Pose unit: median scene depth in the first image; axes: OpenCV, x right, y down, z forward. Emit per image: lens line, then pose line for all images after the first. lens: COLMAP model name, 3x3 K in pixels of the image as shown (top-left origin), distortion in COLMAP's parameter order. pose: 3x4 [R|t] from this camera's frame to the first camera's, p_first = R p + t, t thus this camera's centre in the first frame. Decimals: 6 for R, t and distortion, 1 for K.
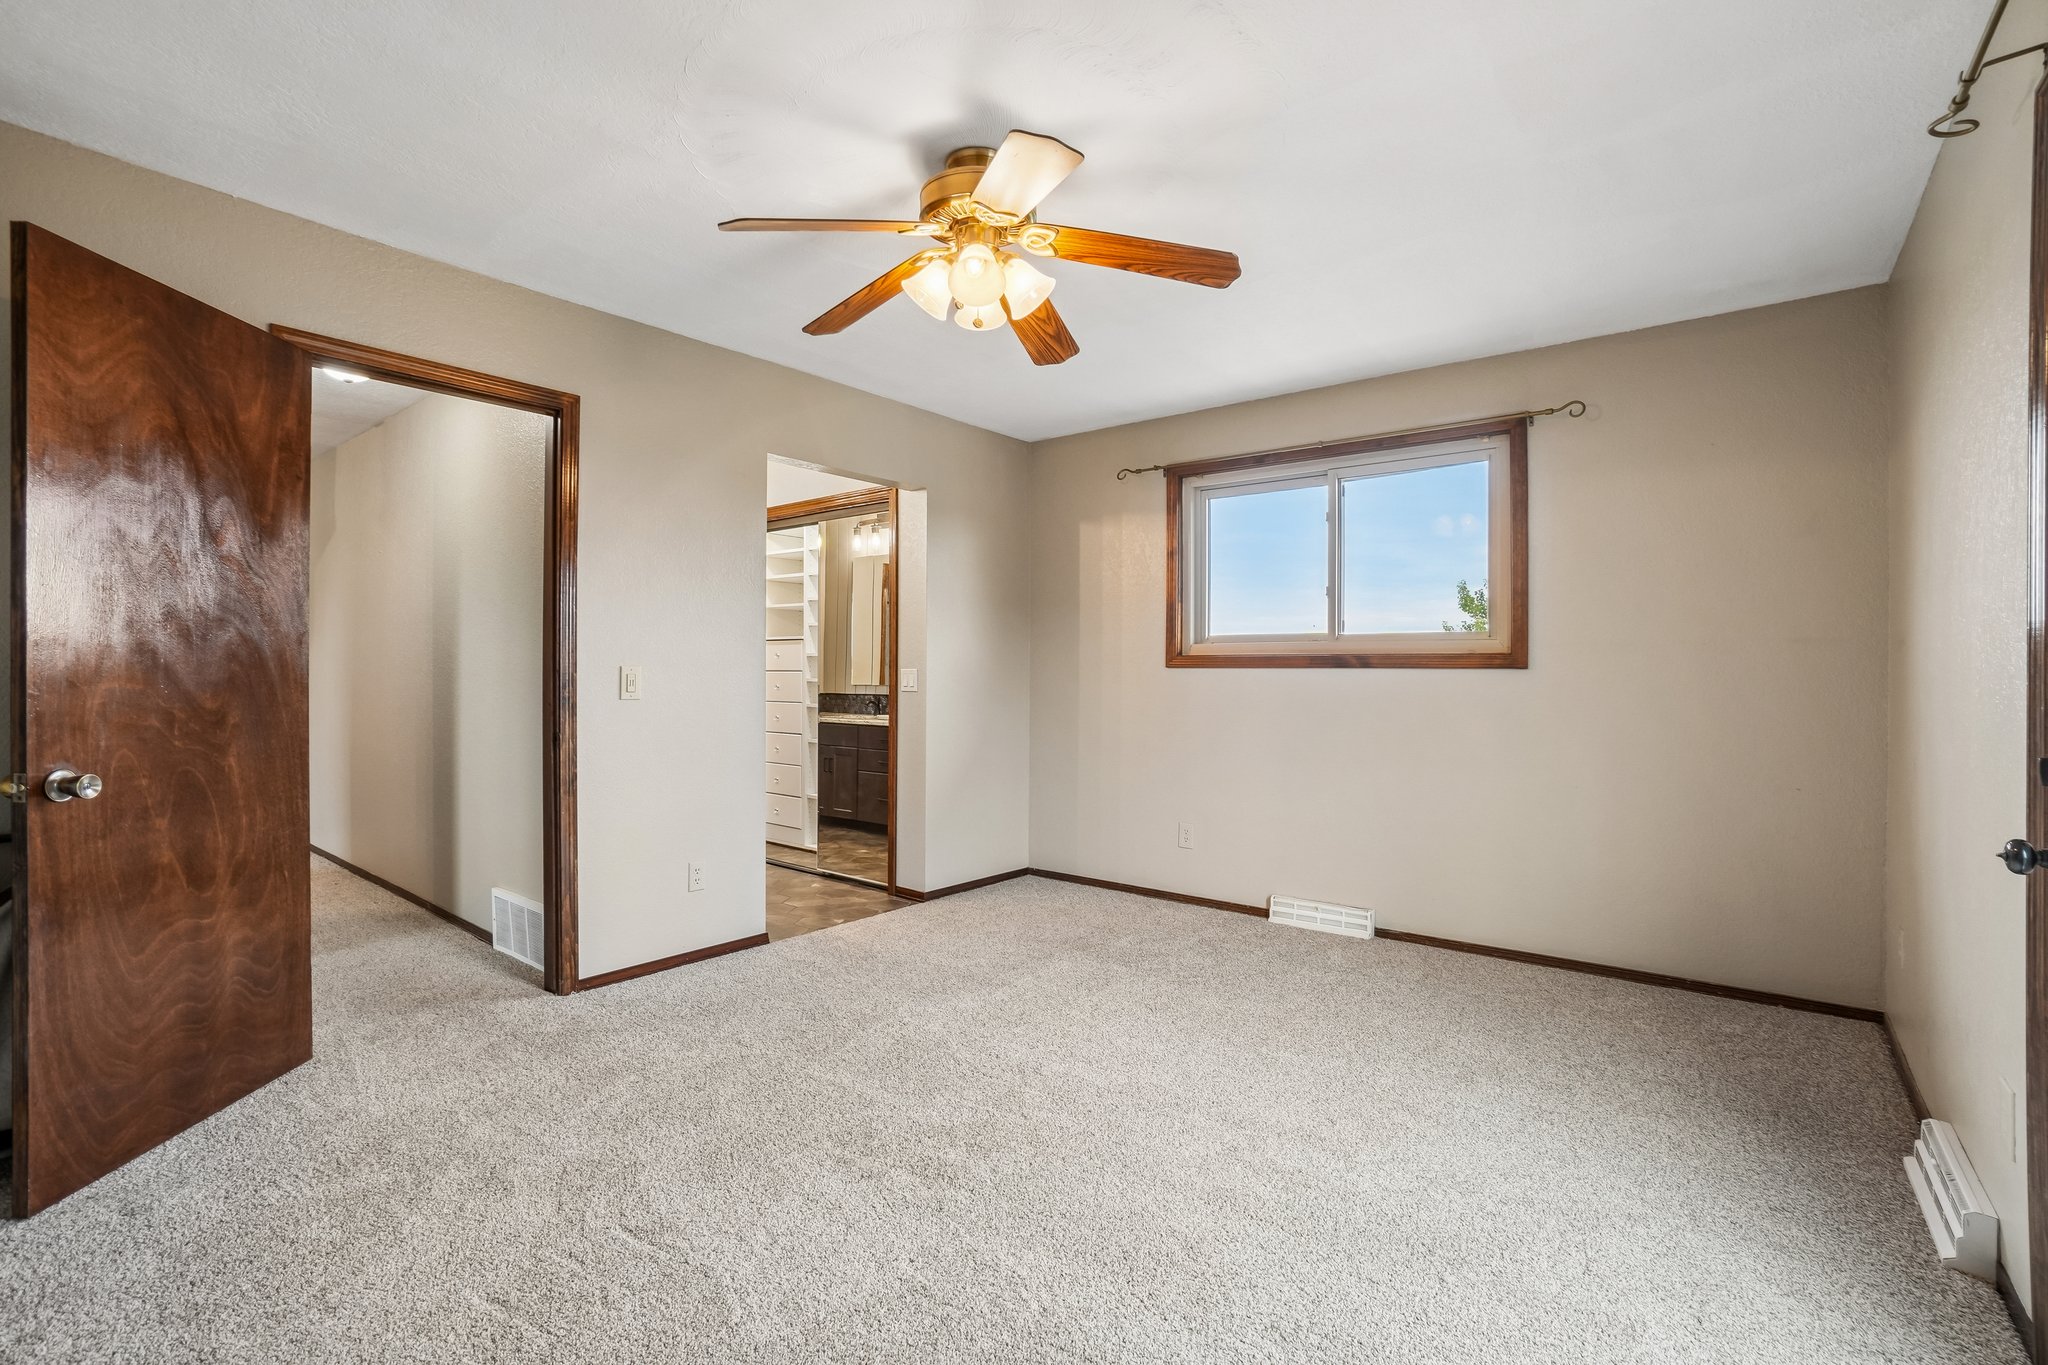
lens RADIAL K [[911.4, 0, 1005.4], [0, 911.4, 679.9], [0, 0, 1]] dist [-0.056025, 0.011785]
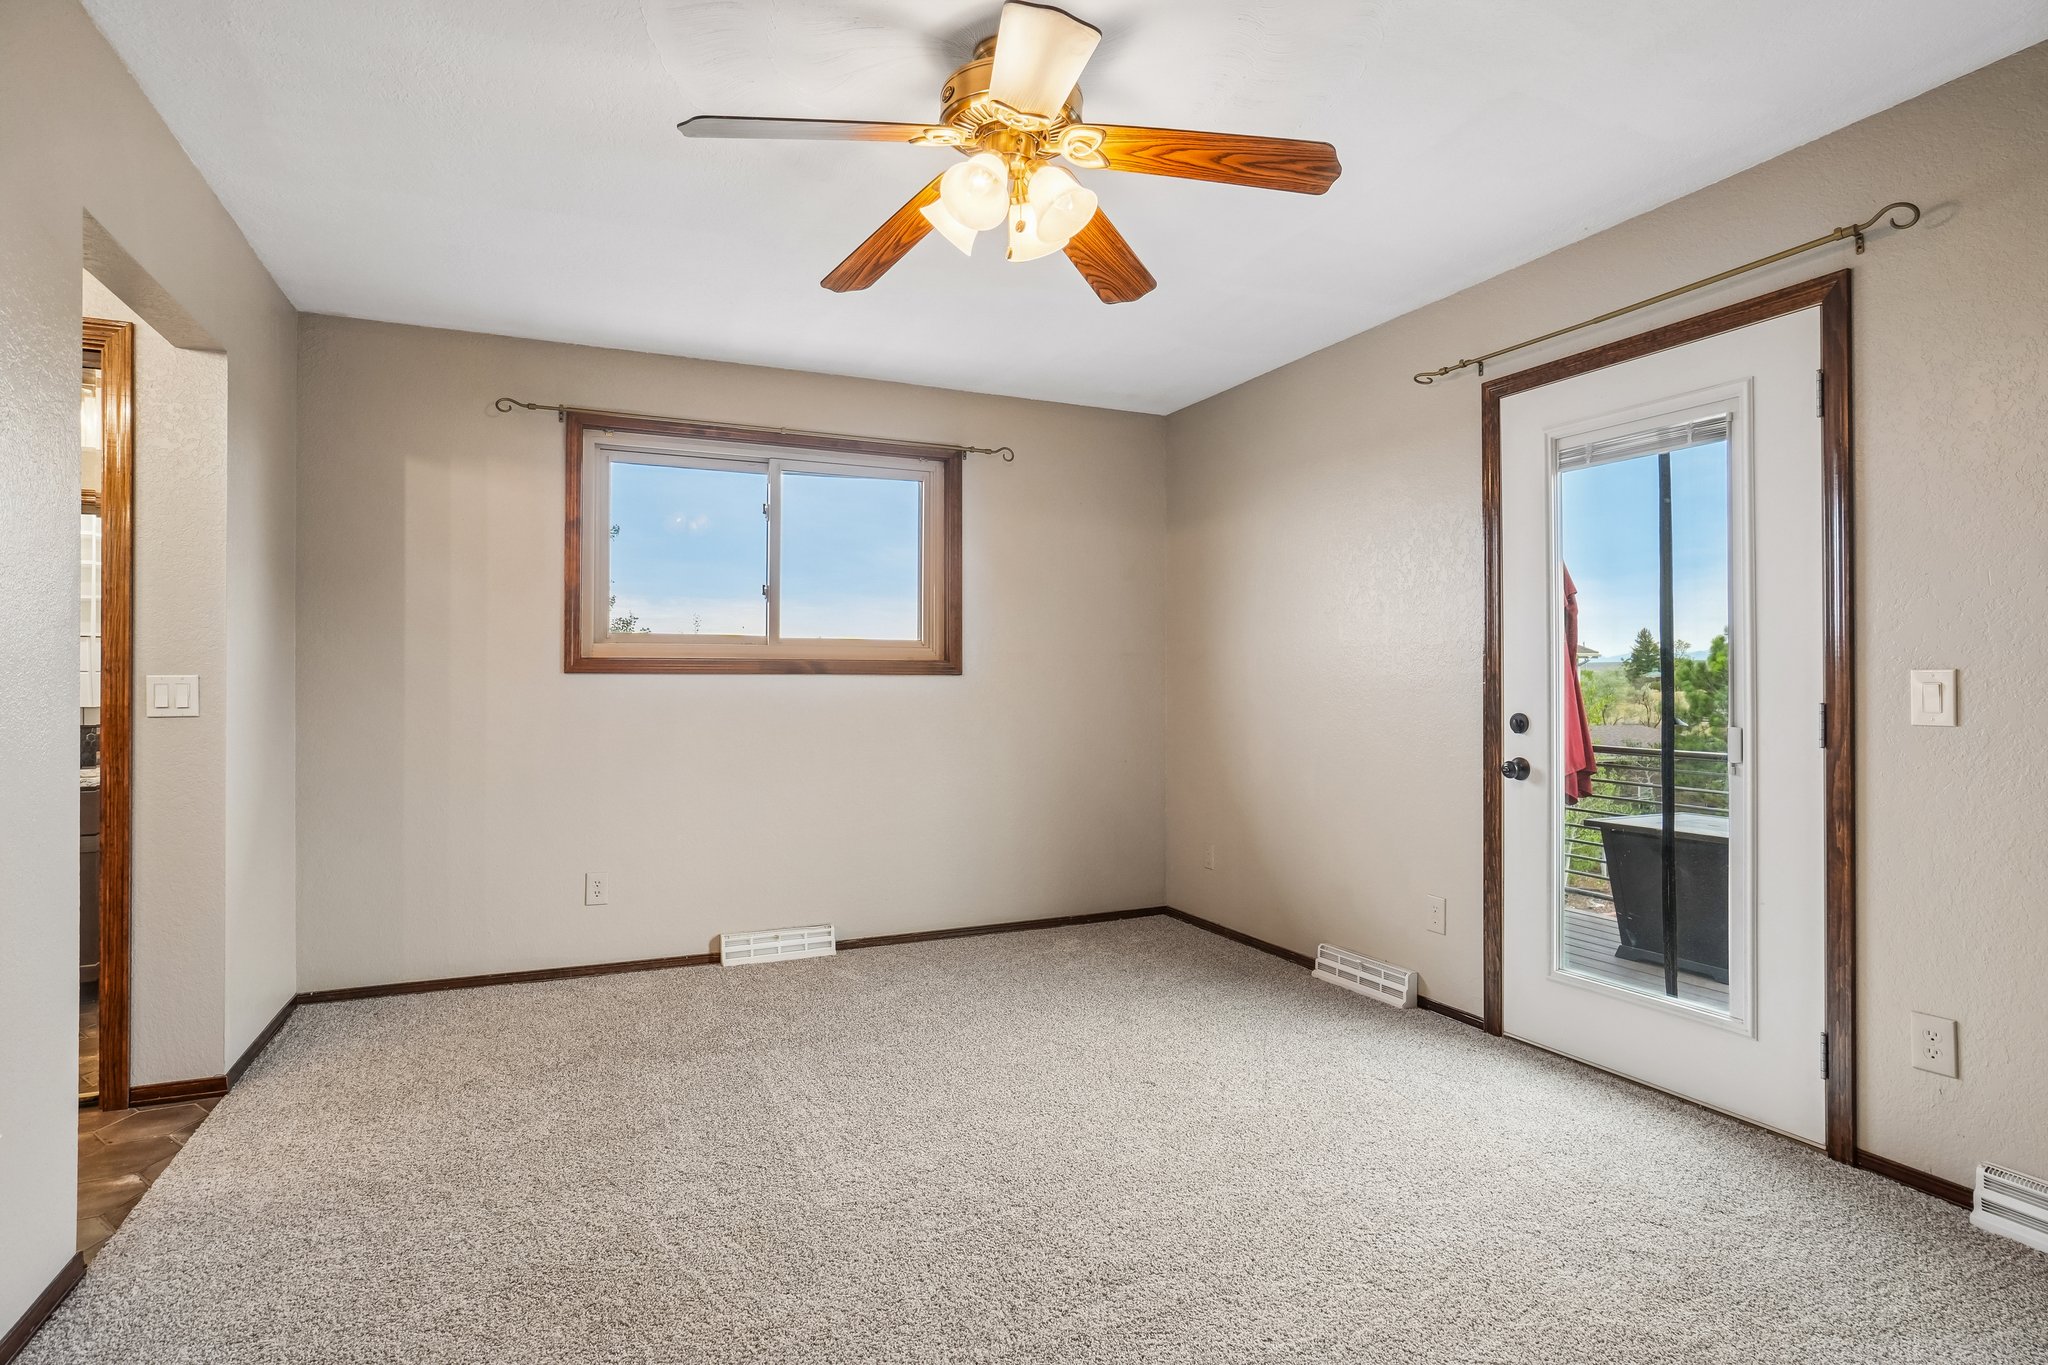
lens RADIAL K [[1001.6, 0, 1016.9], [0, 1001.6, 696.2], [0, 0, 1]] dist [-0.032637, 0.015044]
pose [[0.456088, -0.017264, 0.889767, -0.431597], [0.011395, 0.999843, 0.013559, -0.001958], [-0.889862, 0.003955, 0.456214, 0.312888]]
